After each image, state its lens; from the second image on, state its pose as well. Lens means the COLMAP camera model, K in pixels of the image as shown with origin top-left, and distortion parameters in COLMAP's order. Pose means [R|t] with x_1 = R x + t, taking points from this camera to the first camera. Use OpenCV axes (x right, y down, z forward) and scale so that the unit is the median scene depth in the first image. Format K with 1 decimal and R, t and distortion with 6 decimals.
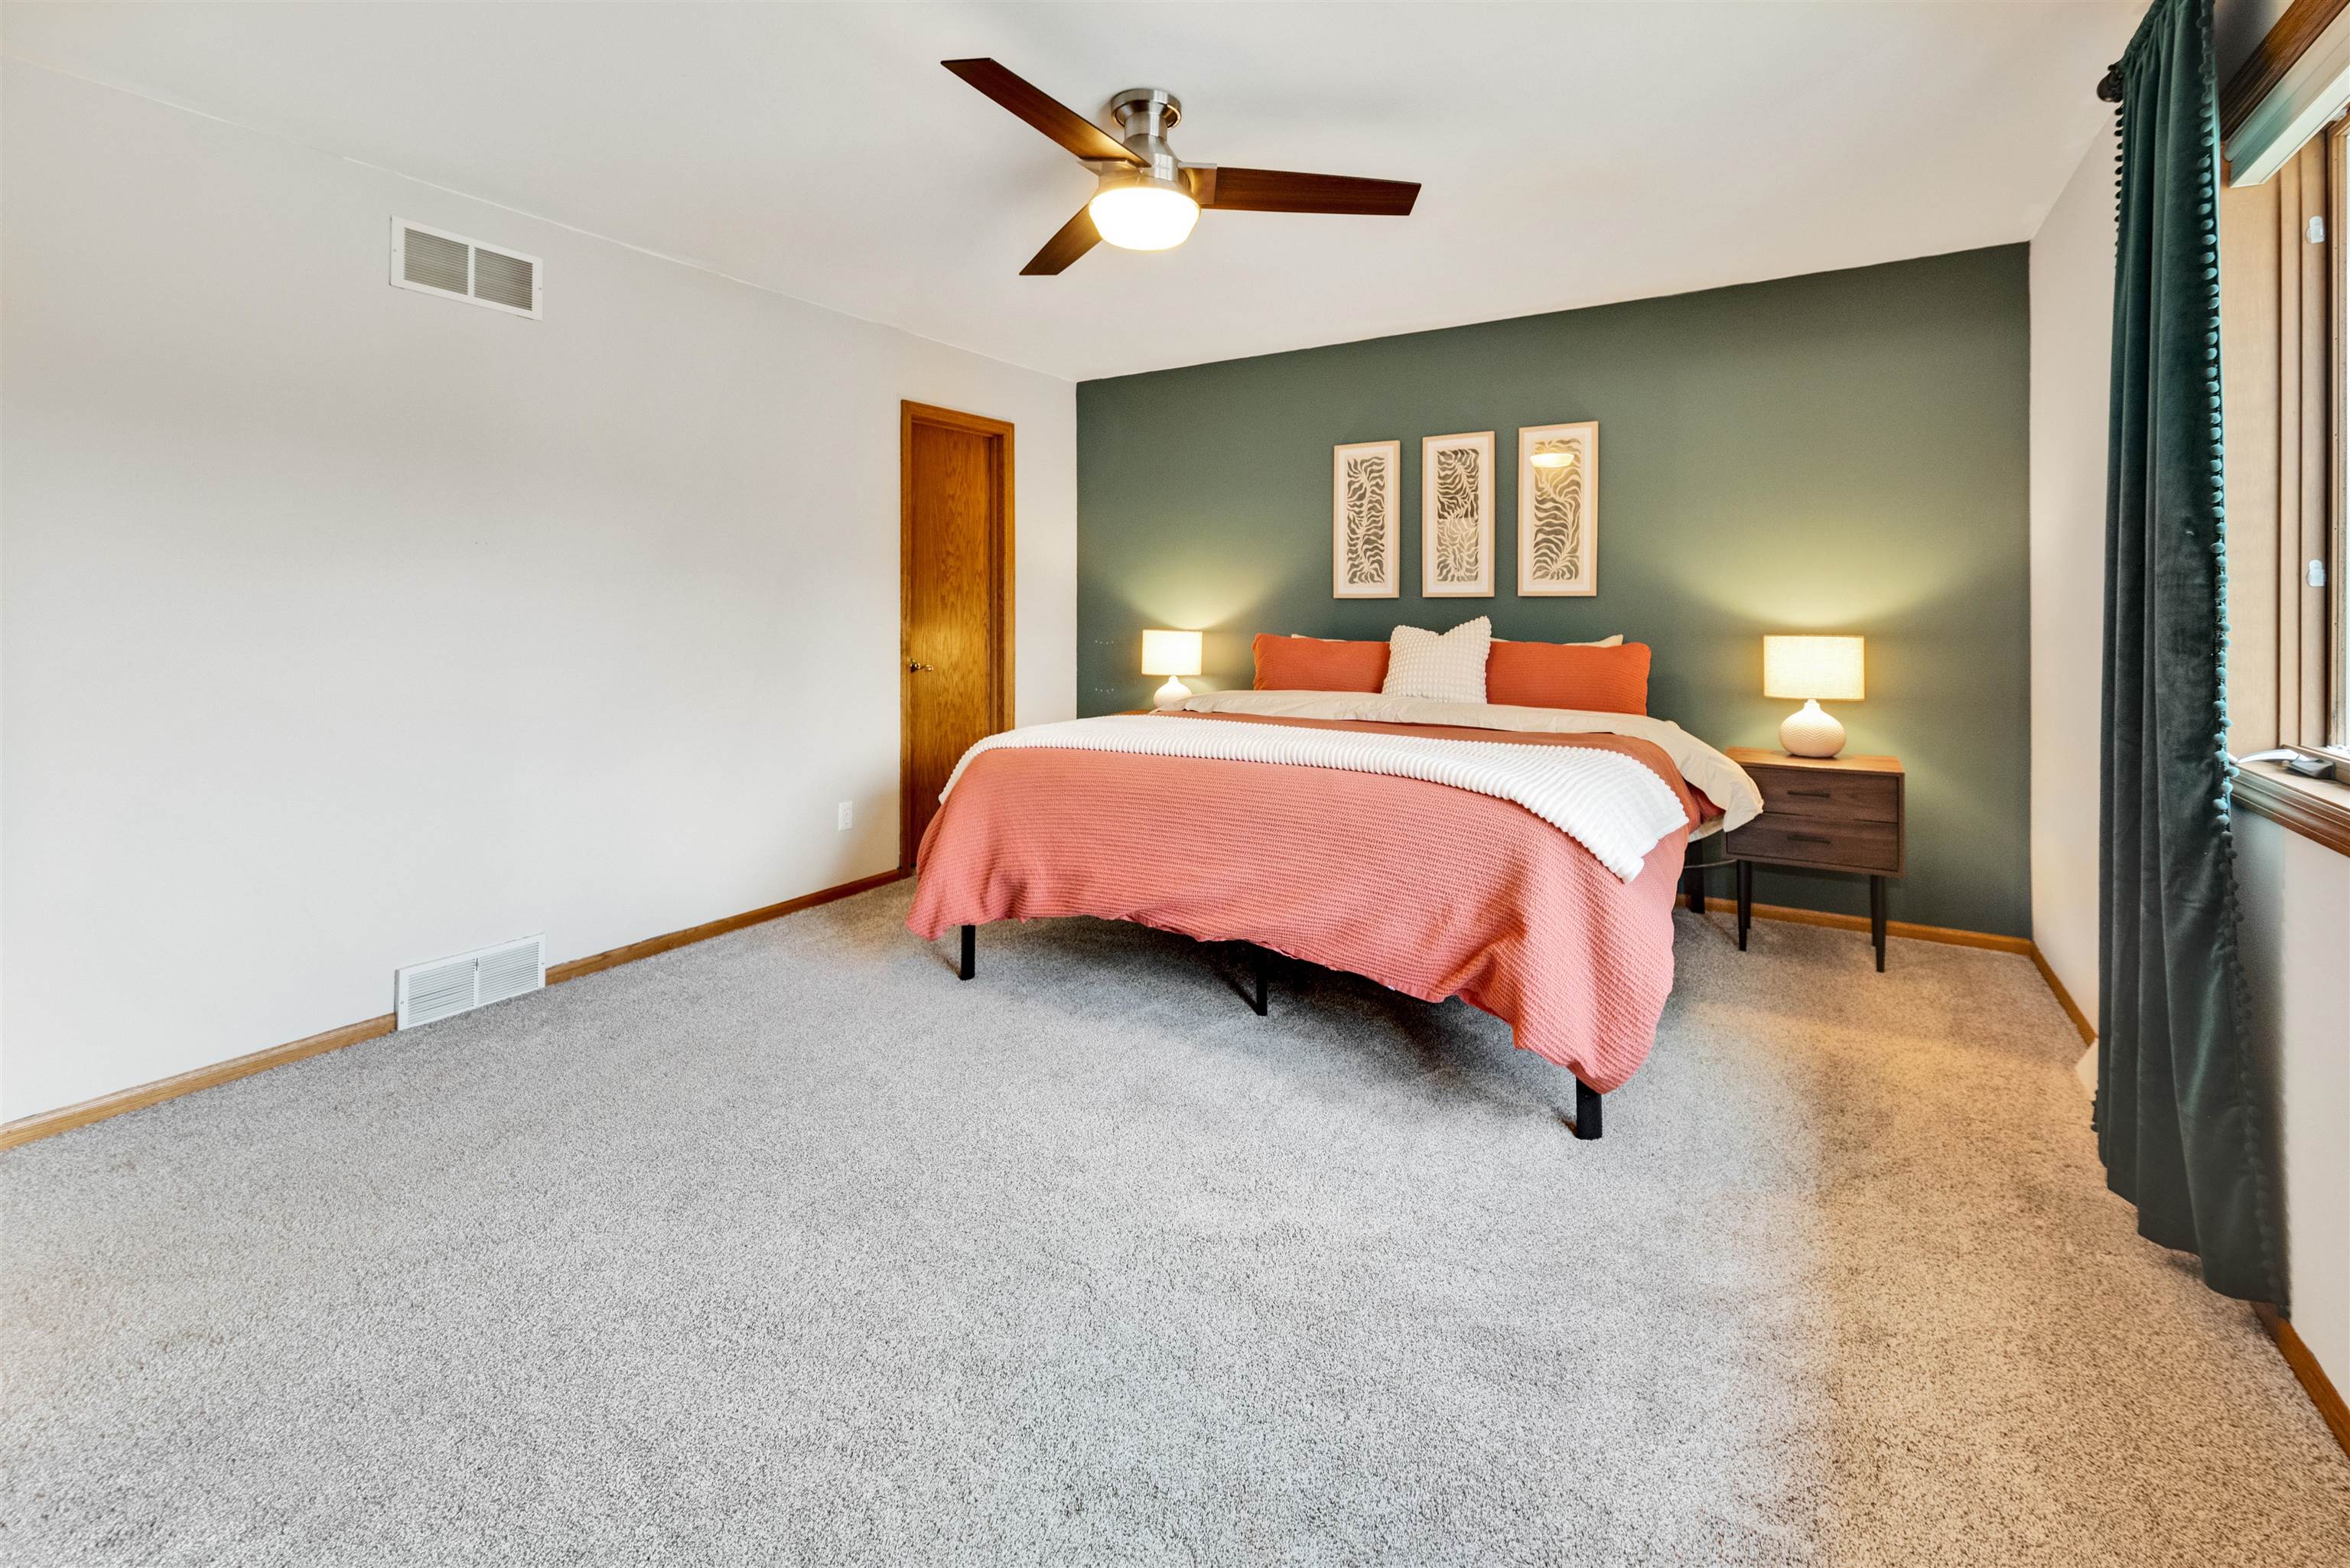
lens RADIAL K [[1002.3, 0, 1168.6], [0, 1002.3, 789.7], [0, 0, 1]] dist [-0.002807, -0.000578]
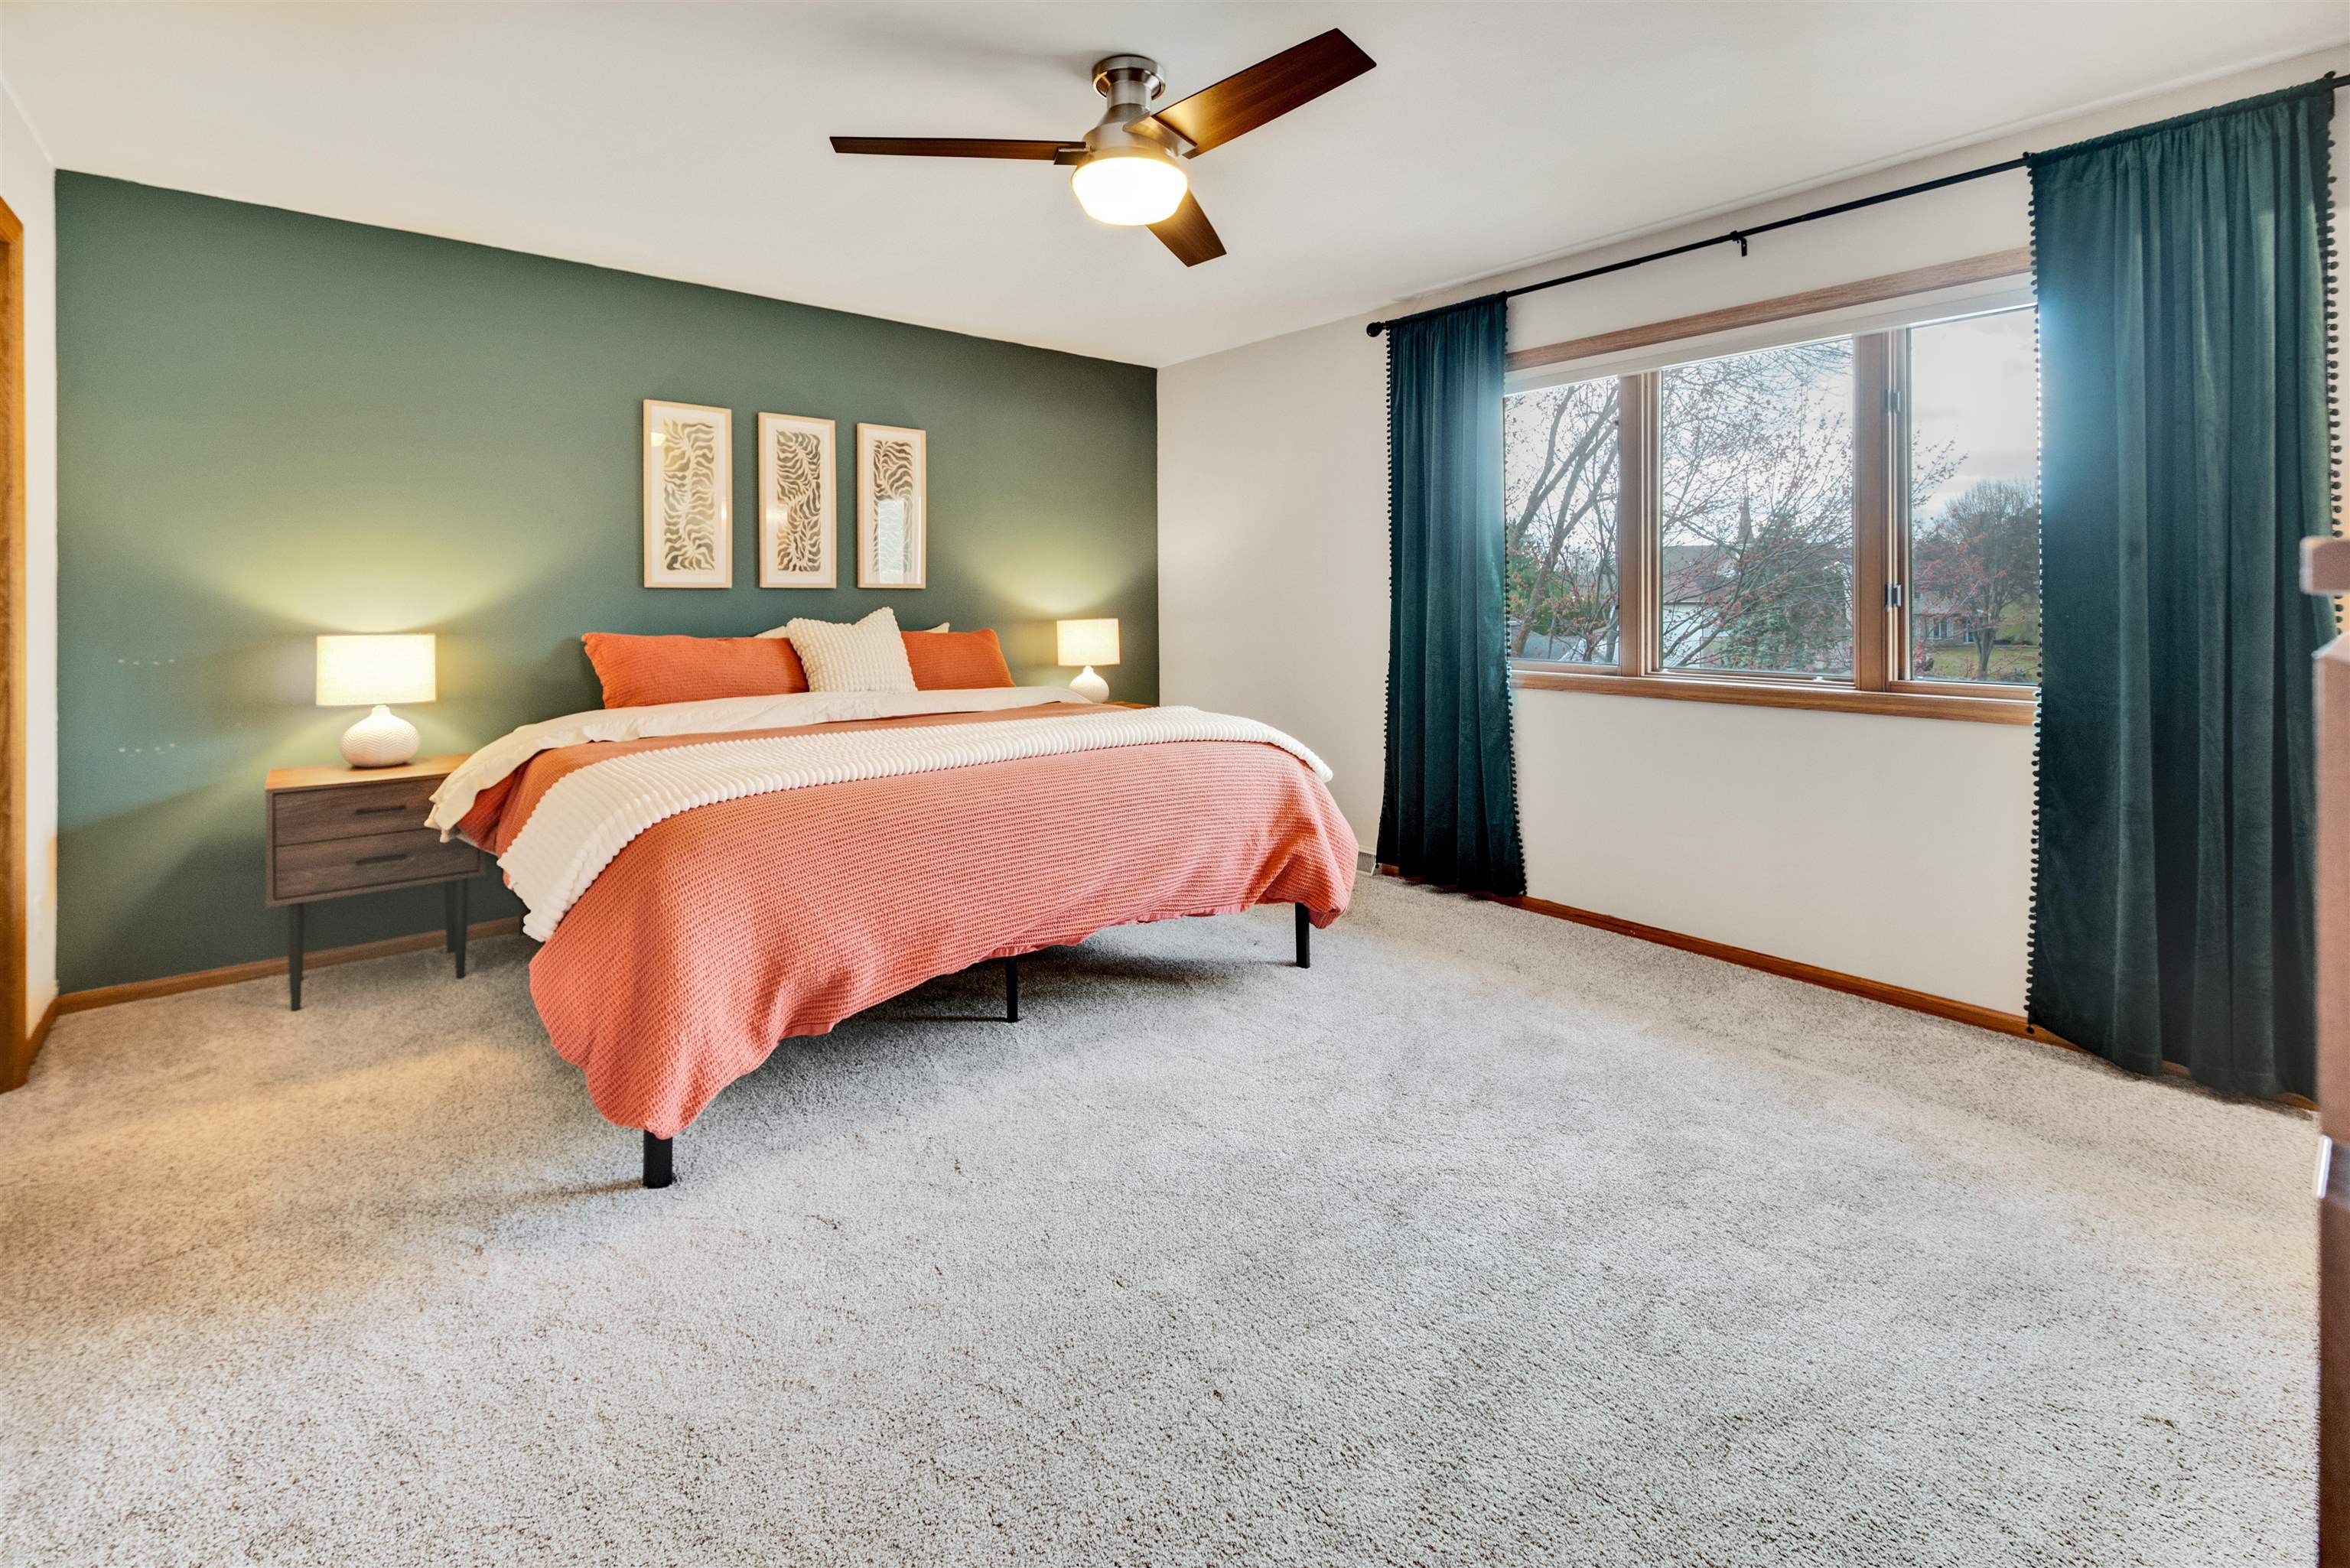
lens RADIAL K [[1021.3, 0, 1175.0], [0, 1021.3, 784.0], [0, 0, 1]] dist [0.001028, 0.000159]
pose [[0.309624, -0.166711, 0.936131, -0.539916], [0.172345, 0.978043, 0.117173, -0.062846], [-0.935110, 0.125058, 0.331557, 0.370794]]
